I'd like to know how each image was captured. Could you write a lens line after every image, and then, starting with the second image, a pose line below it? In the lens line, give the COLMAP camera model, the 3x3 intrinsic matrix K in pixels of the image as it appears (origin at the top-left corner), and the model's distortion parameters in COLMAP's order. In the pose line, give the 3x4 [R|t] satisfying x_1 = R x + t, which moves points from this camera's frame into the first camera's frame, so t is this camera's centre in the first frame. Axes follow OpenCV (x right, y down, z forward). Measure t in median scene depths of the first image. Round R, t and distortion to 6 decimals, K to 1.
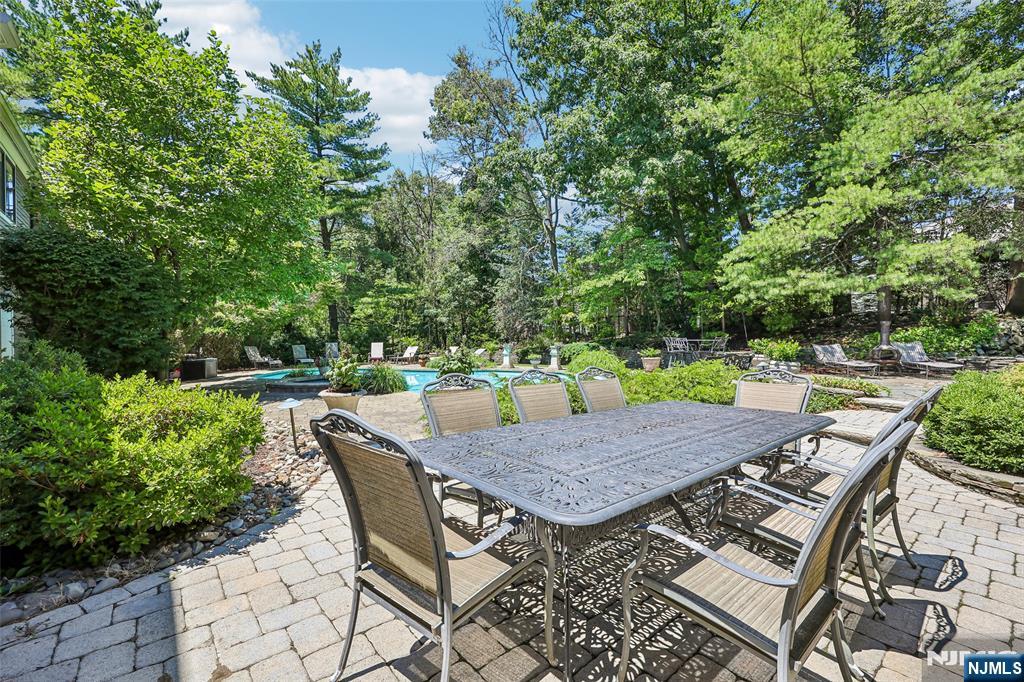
lens RADIAL K [[436.3, 0, 518.8], [0, 436.3, 341.5], [0, 0, 1]] dist [-0.000131, -0.000005]
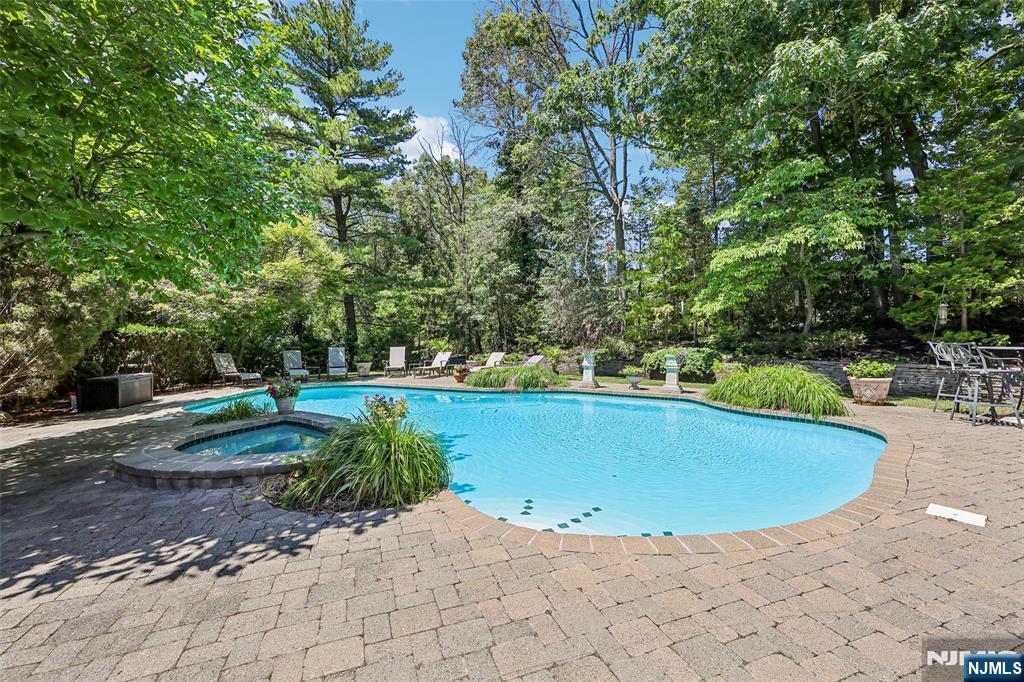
lens RADIAL K [[393.5, 0, 512.0], [0, 393.5, 341.0], [0, 0, 1]] dist [0.000696, 0.000061]
pose [[0.998608, -0.000170, -0.052746, -0.072776], [0.000039, 0.999997, -0.002496, -0.004892], [0.052747, 0.002490, 0.998605, 0.264279]]
